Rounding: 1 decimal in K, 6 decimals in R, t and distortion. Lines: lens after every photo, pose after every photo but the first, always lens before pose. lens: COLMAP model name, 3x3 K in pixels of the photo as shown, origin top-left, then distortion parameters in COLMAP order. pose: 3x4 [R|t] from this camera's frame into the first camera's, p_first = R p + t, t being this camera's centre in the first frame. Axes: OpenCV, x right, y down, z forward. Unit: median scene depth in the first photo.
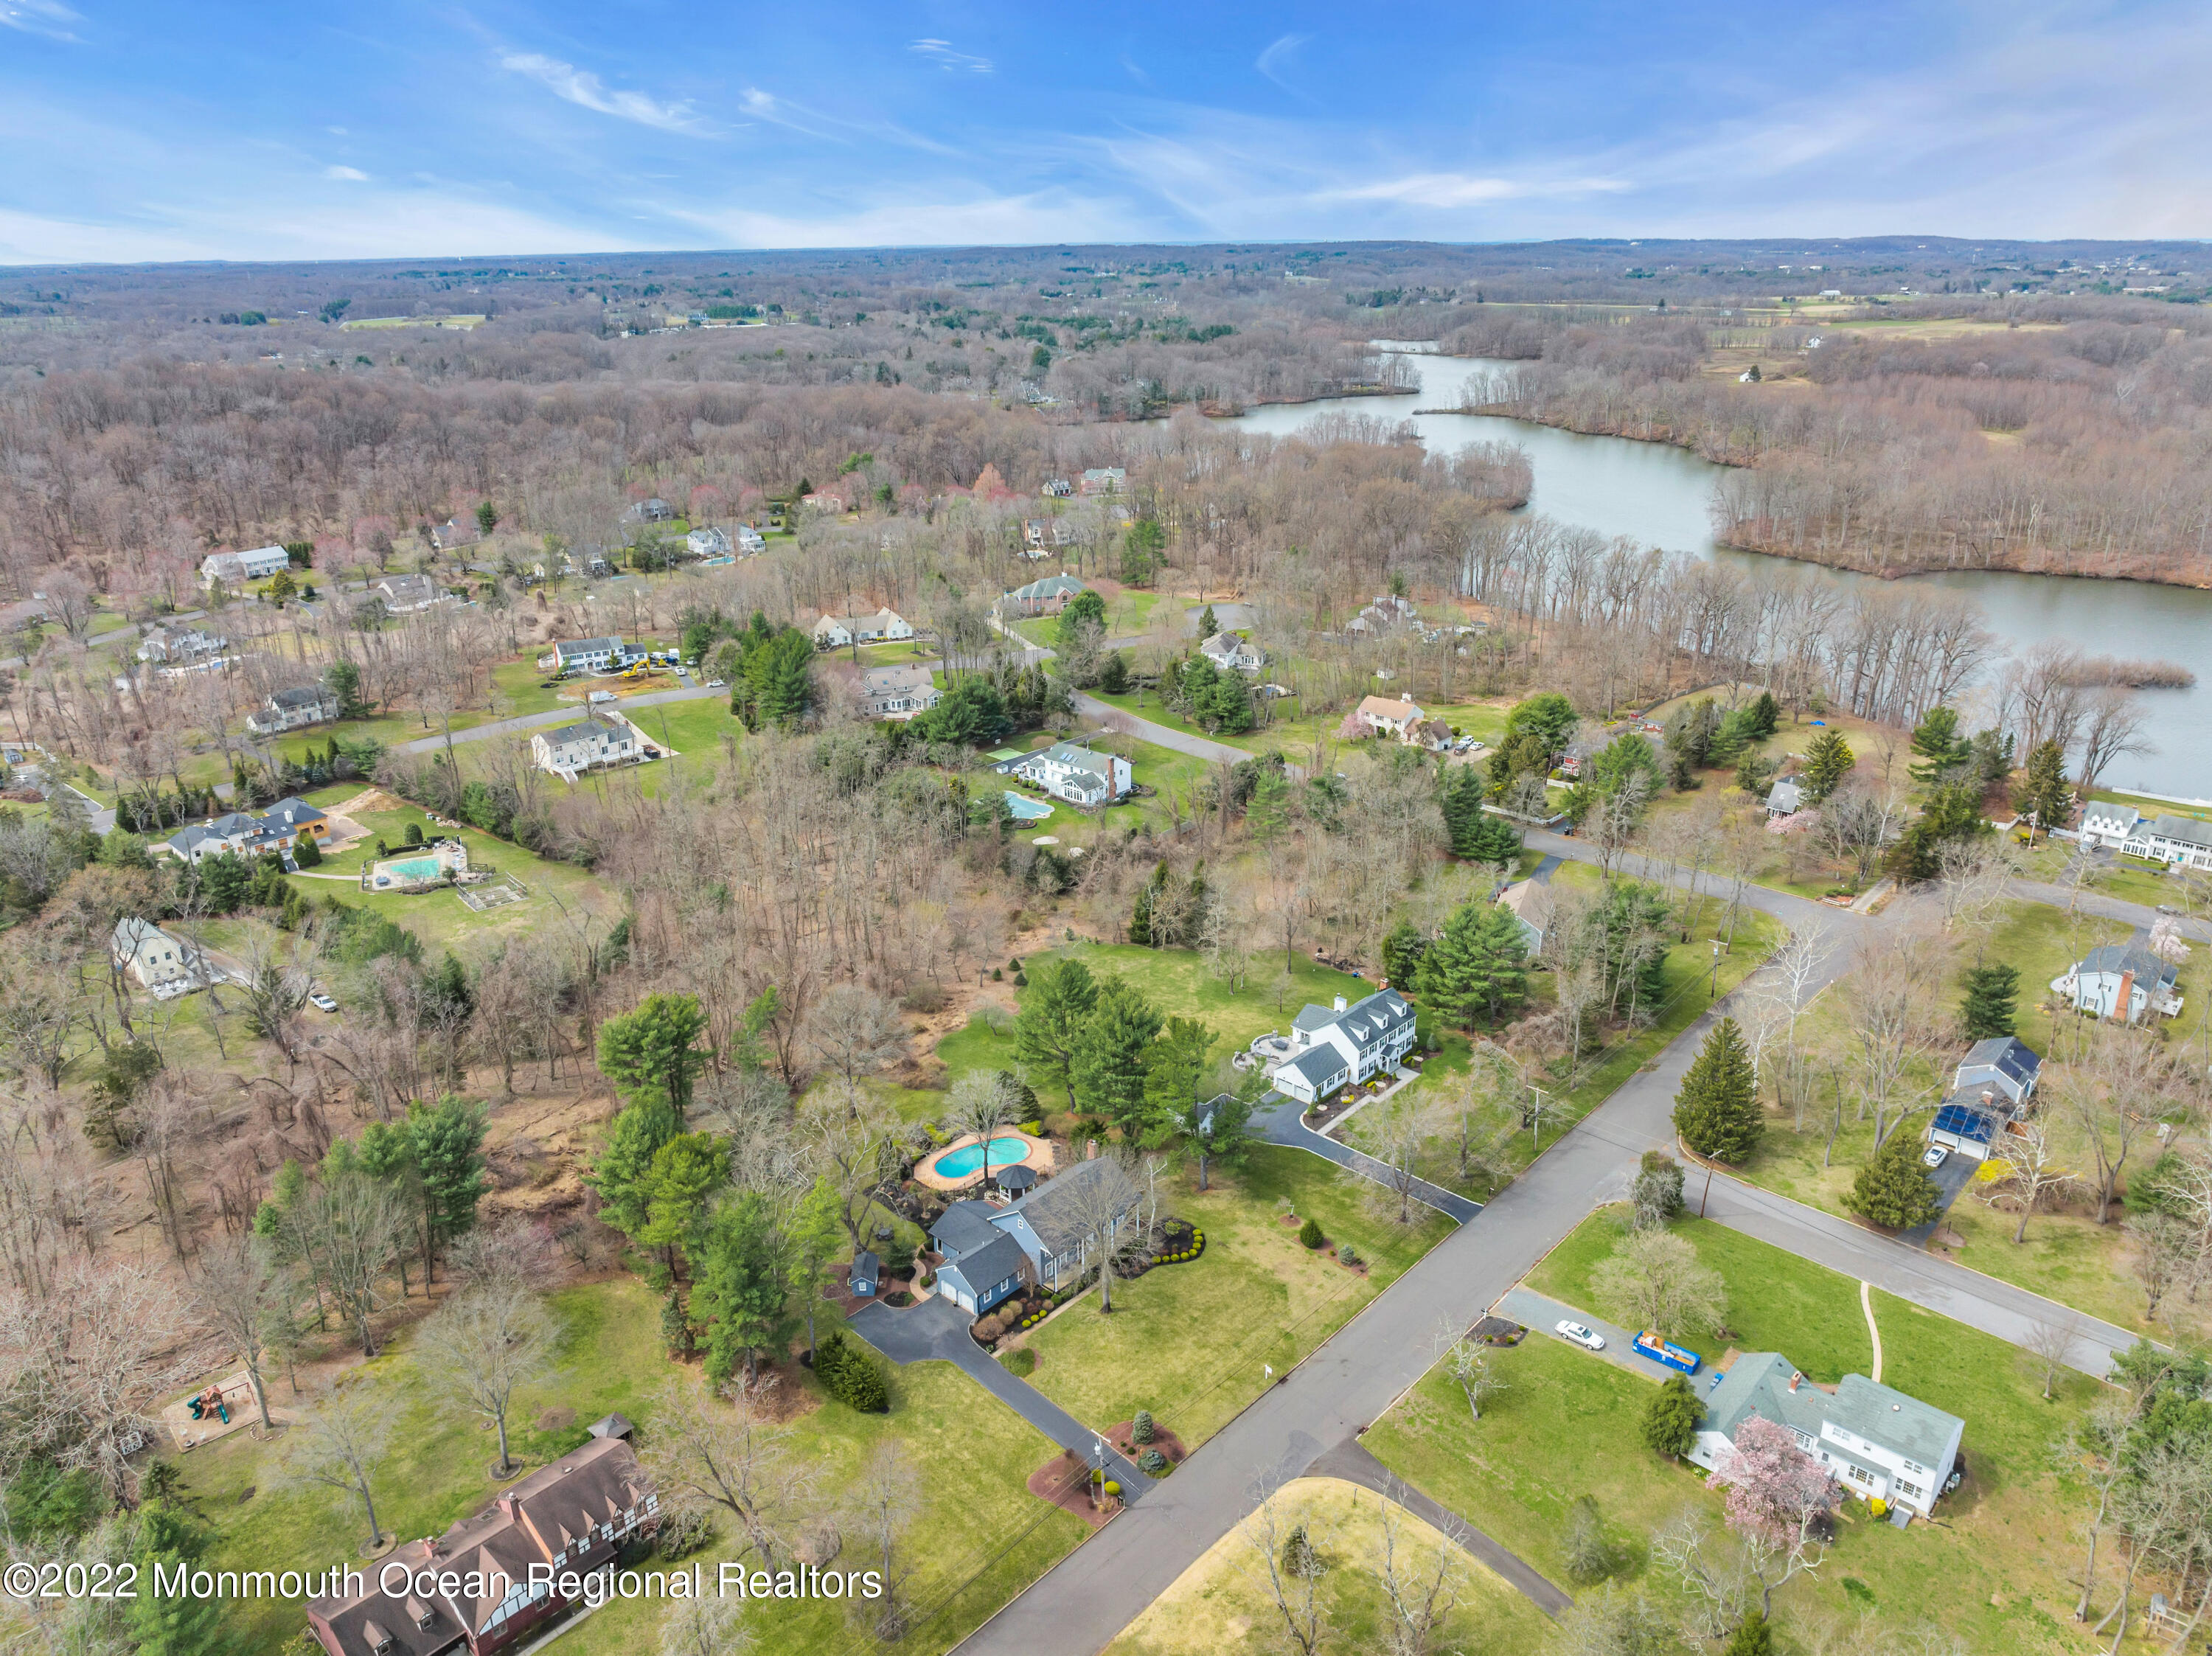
lens RADIAL K [[1562.3, 0, 1106.6], [0, 1562.3, 815.5], [0, 0, 1]] dist [-0.039883, 0.011446]
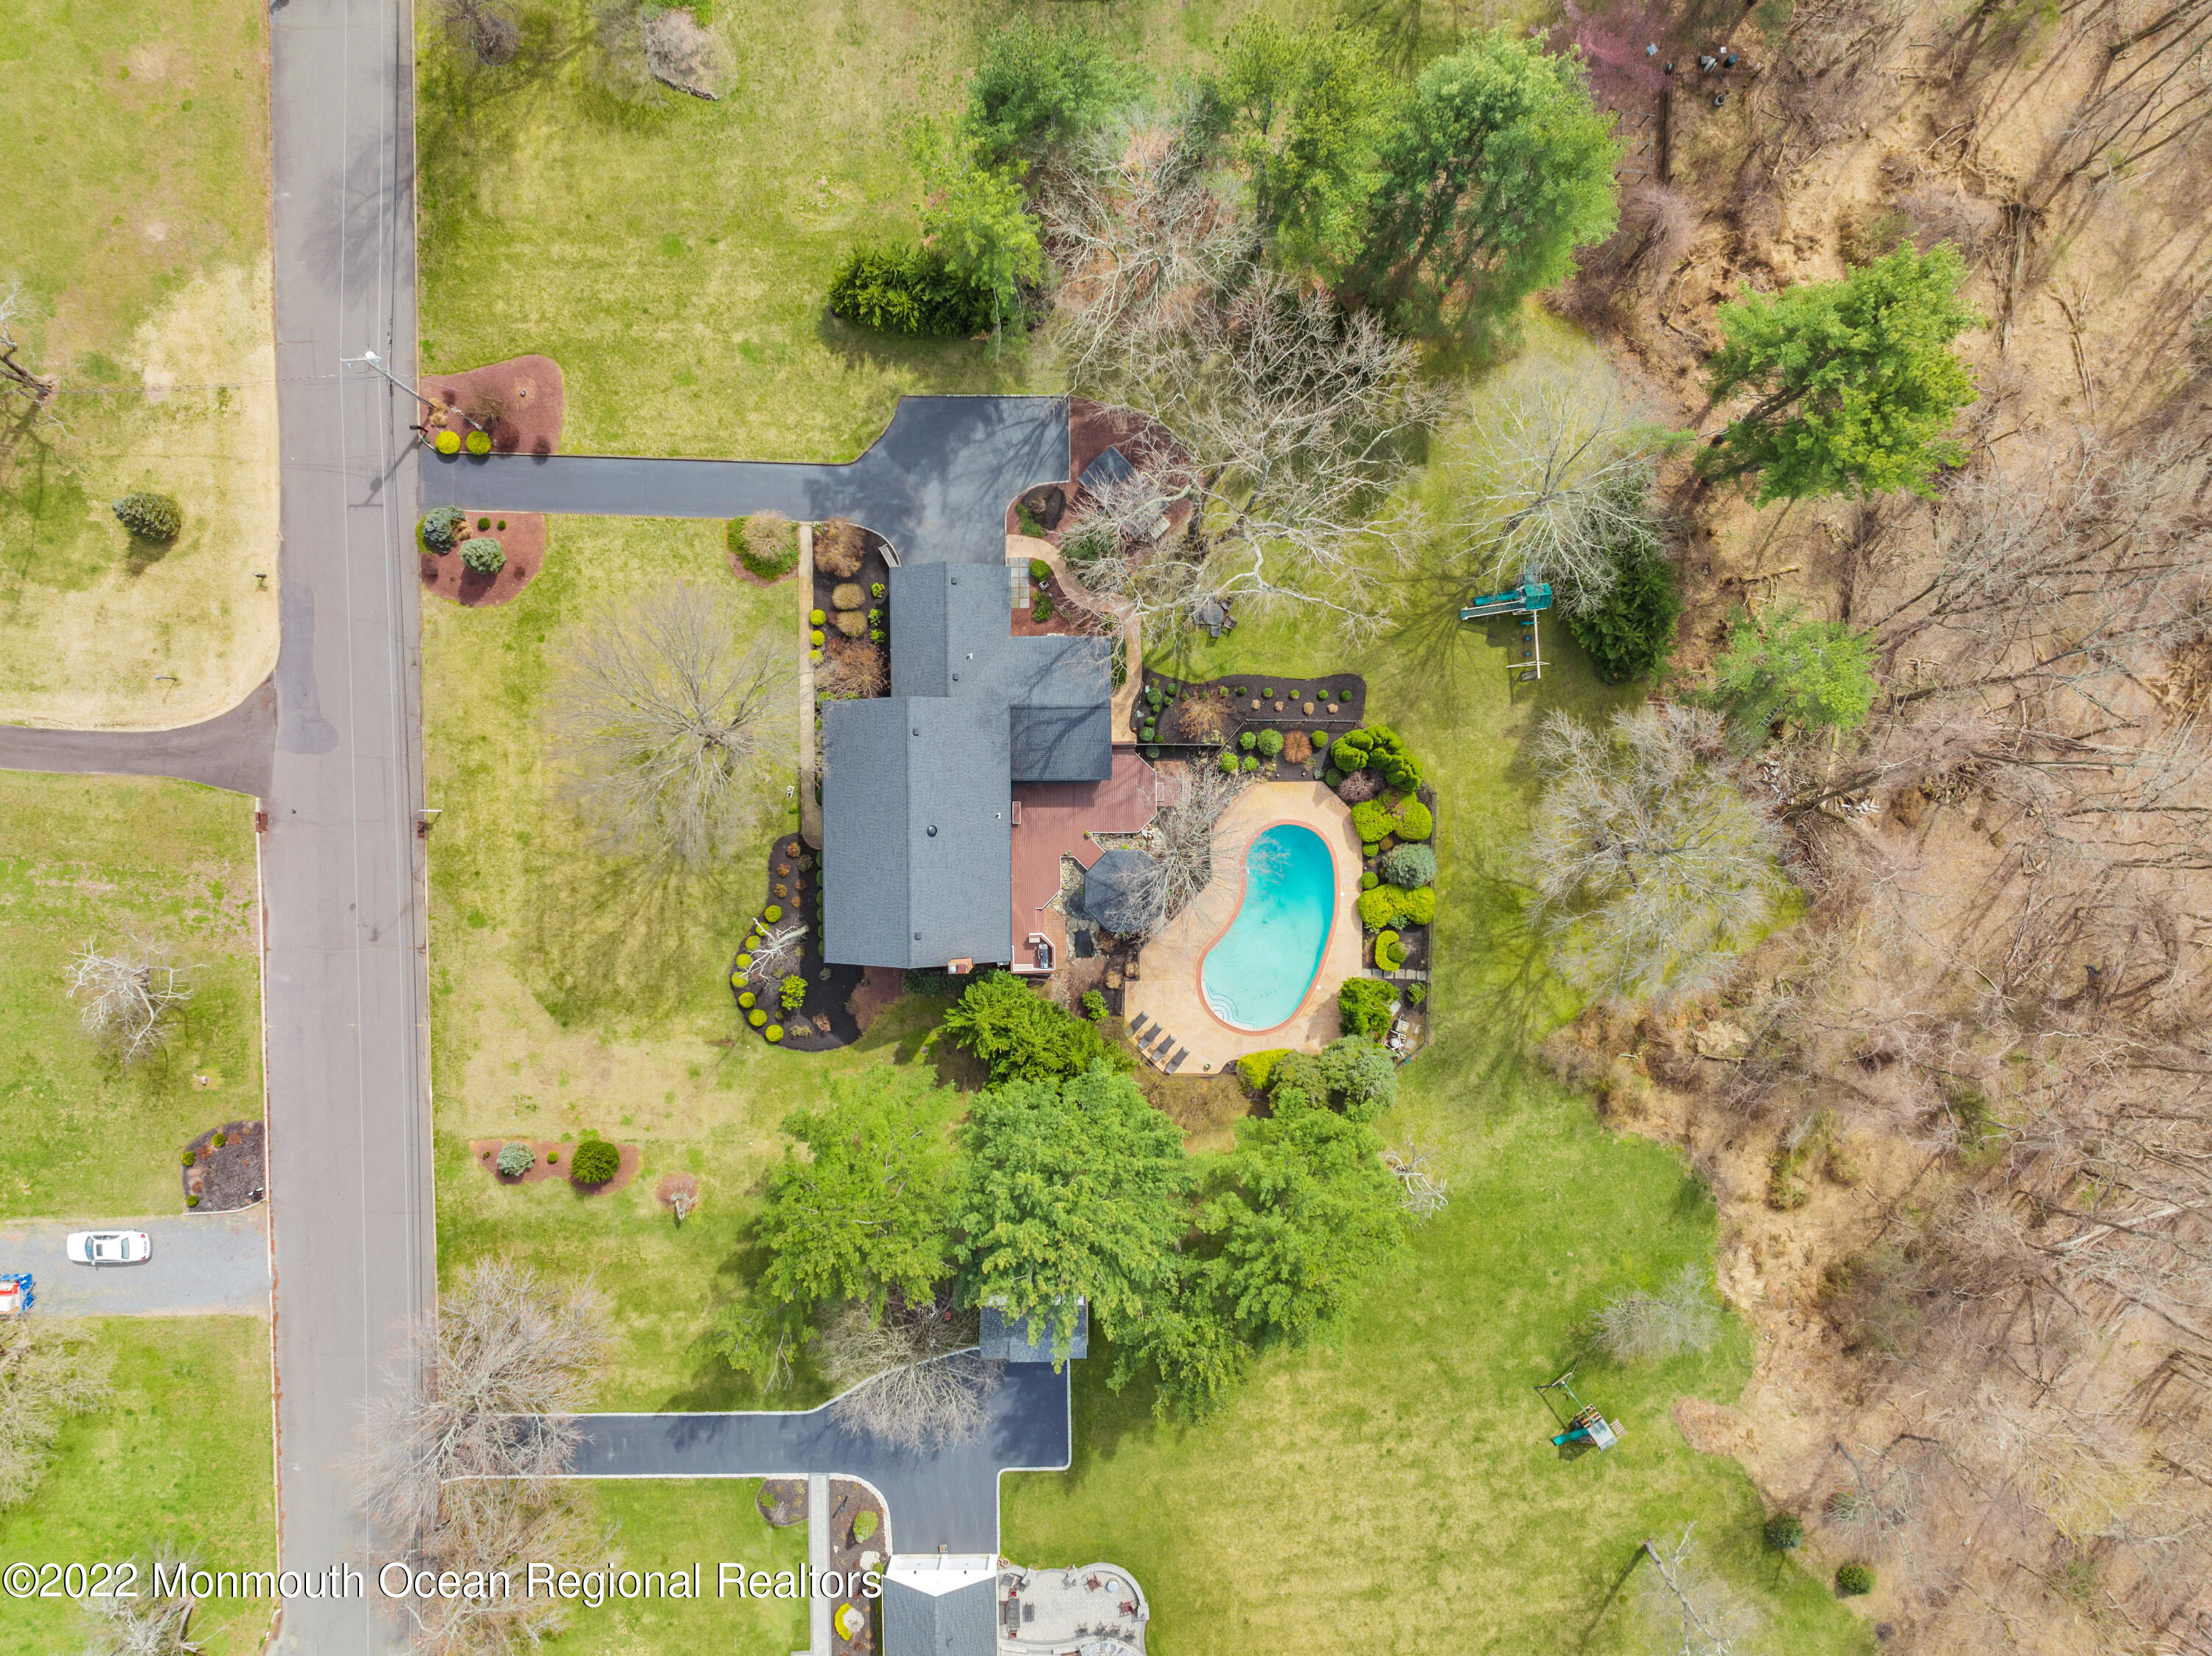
lens RADIAL K [[1562.3, 0, 1102.6], [0, 1562.3, 809.6], [0, 0, 1]] dist [-0.039883, 0.011446]
pose [[-0.729757, 0.683201, 0.026289, -0.076557], [-0.229945, -0.281462, 0.931614, -0.195262], [0.643879, 0.673807, 0.362497, 0.741640]]
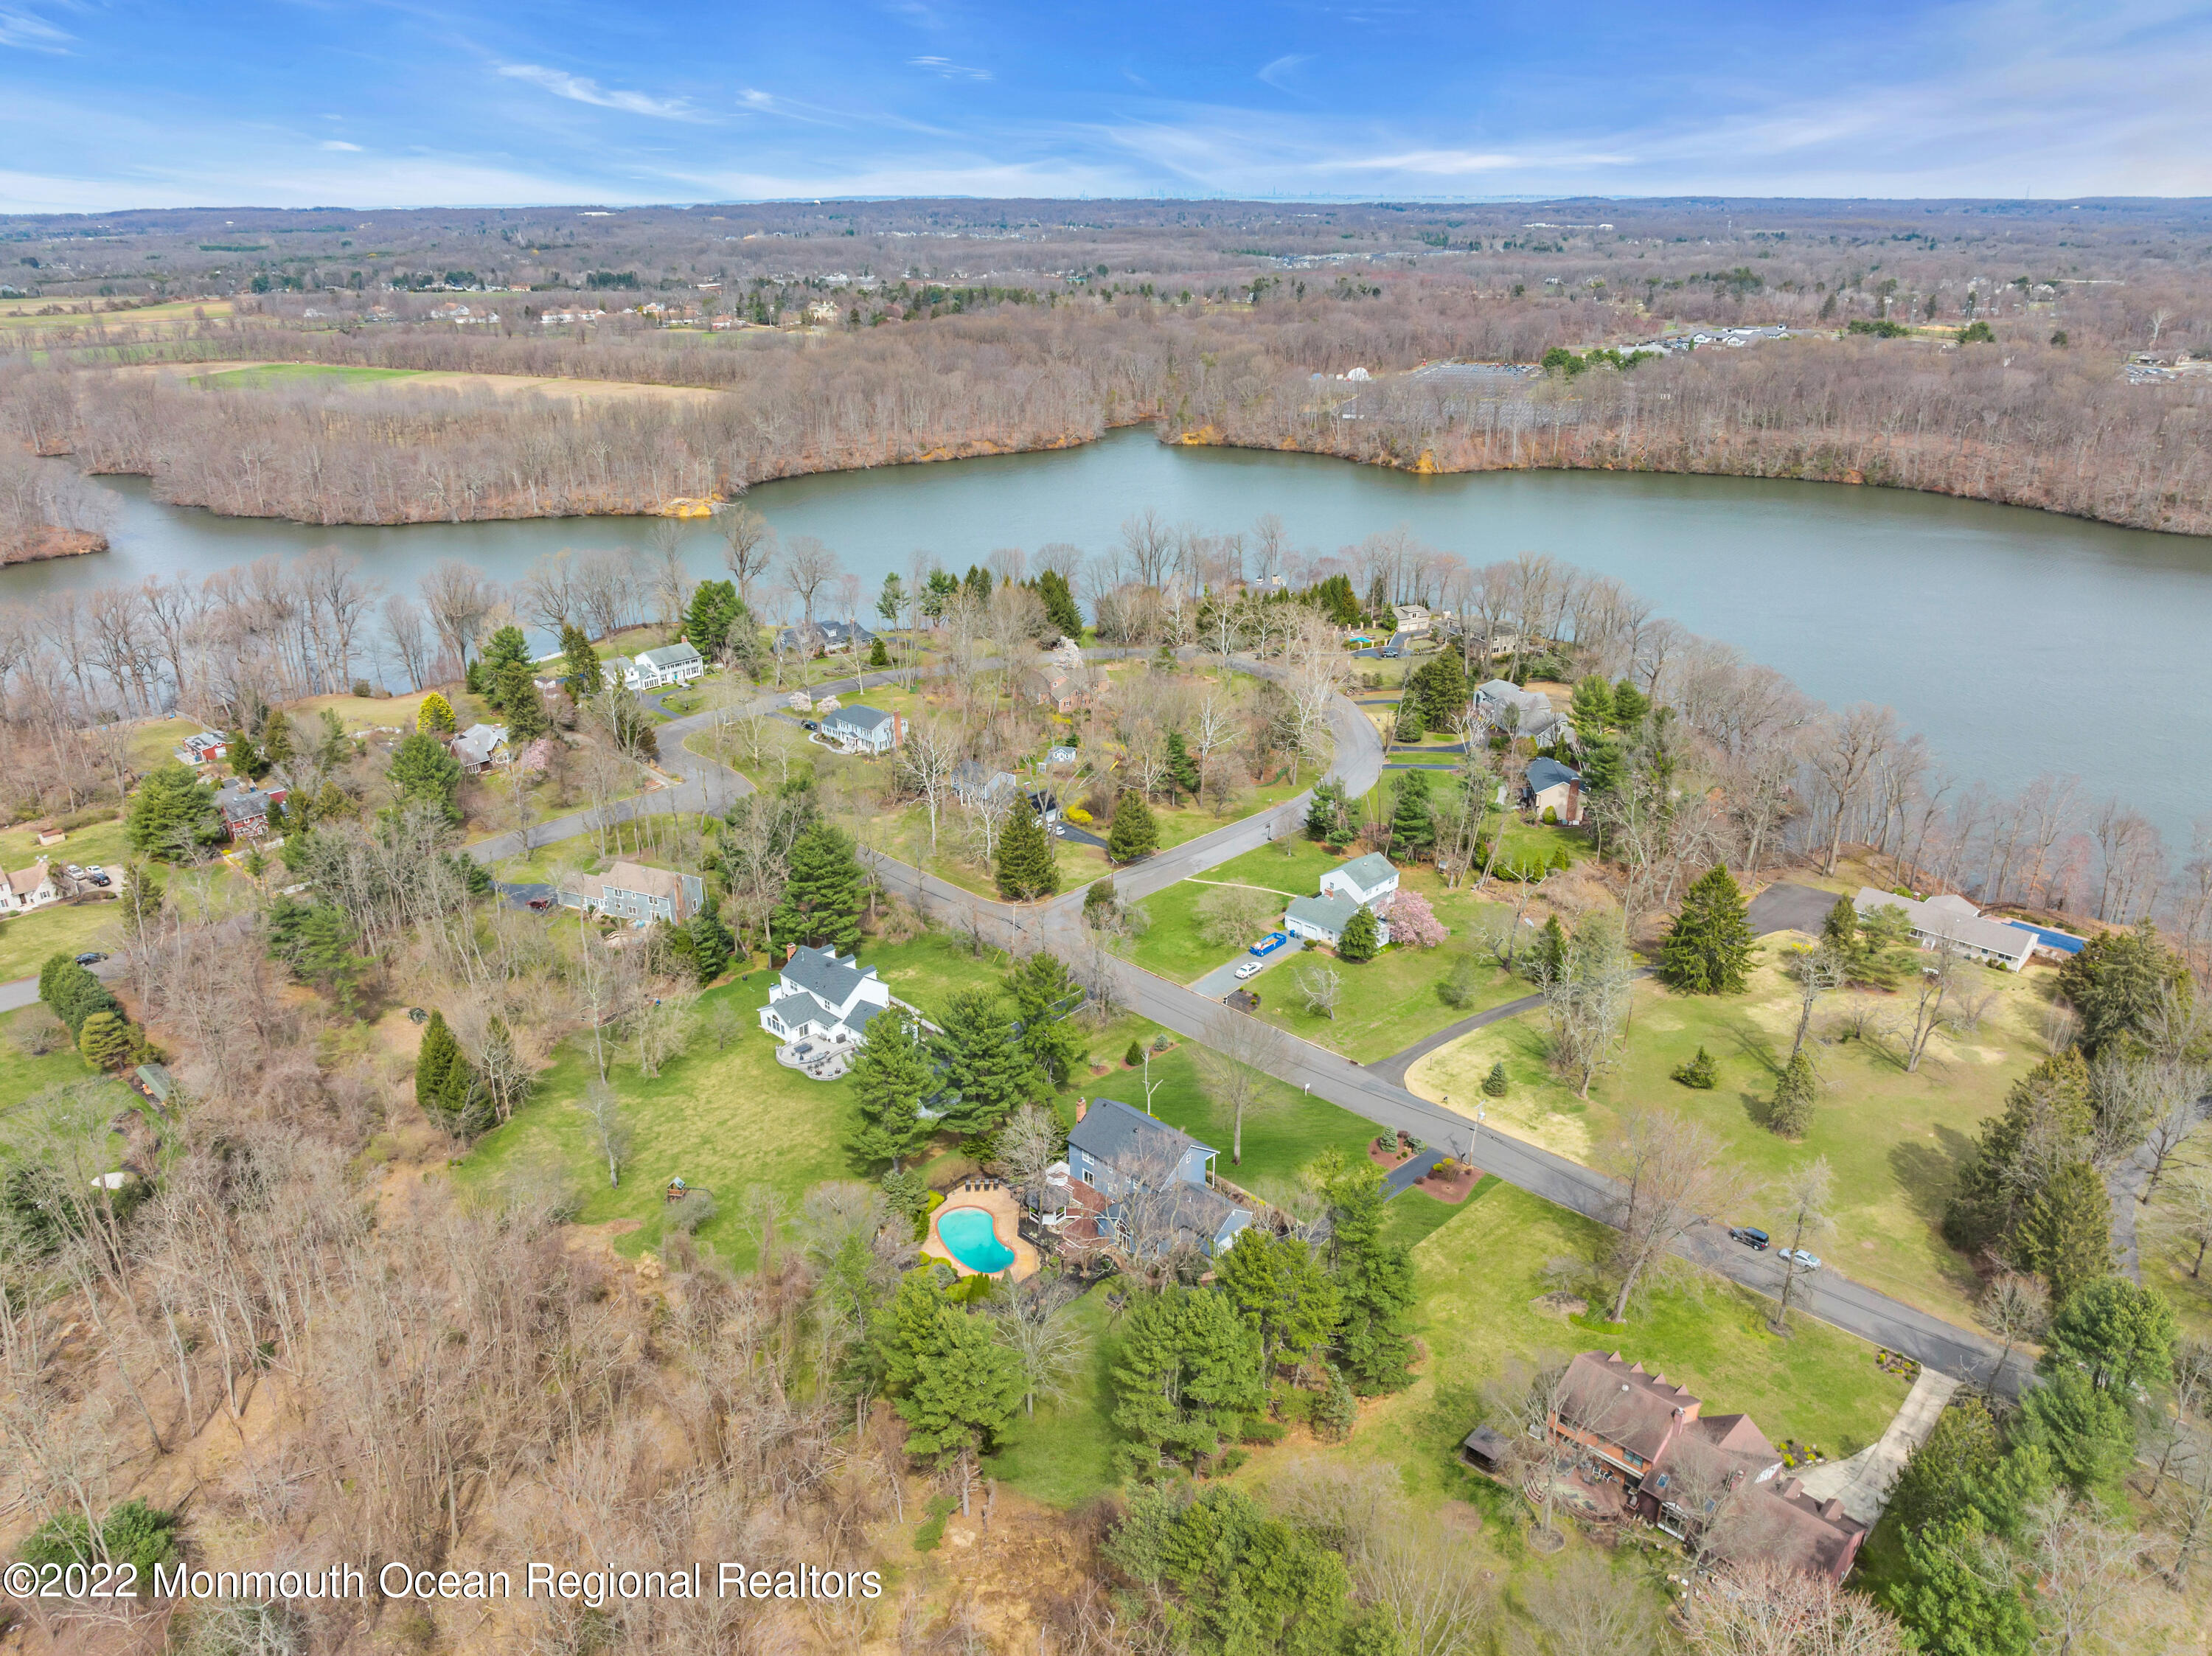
lens RADIAL K [[1562.3, 0, 1097.3], [0, 1562.3, 819.5], [0, 0, 1]] dist [-0.039883, 0.011446]
pose [[0.030159, -0.366419, 0.929961, -0.783142], [0.358438, 0.872470, 0.332142, -0.247574], [-0.933066, 0.323317, 0.157651, 0.693428]]
